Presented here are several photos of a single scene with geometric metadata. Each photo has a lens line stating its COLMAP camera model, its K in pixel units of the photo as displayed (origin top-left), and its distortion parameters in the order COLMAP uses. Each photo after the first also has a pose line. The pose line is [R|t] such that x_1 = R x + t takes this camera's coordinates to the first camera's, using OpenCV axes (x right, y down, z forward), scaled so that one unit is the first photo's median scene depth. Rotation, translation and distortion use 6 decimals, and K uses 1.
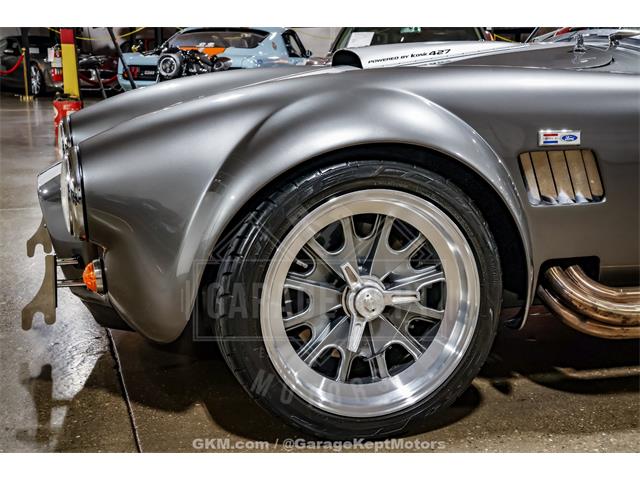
lens RADIAL K [[945.0, 0, 320.0], [0, 945.0, 240.0], [0, 0, 1]] dist [0.111503, 0.086053]
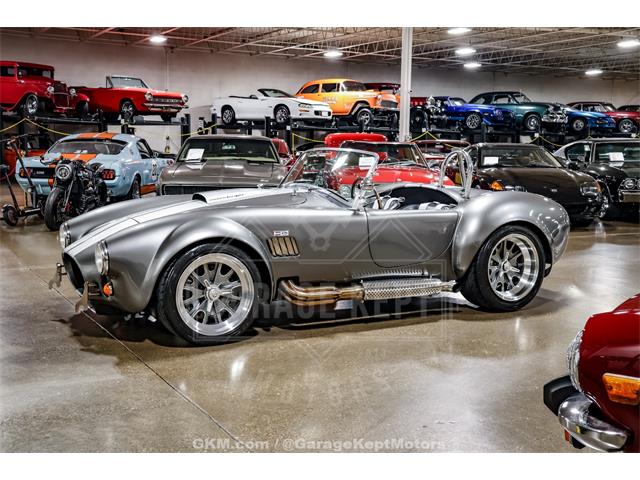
lens RADIAL K [[945.0, 0, 320.0], [0, 945.0, 240.0], [0, 0, 1]] dist [0.111503, 0.086053]
pose [[0.982968, -0.022444, 0.182403, -0.142090], [0.034214, 0.997512, -0.061639, 0.087341], [-0.180566, 0.066830, 0.981290, -1.748326]]
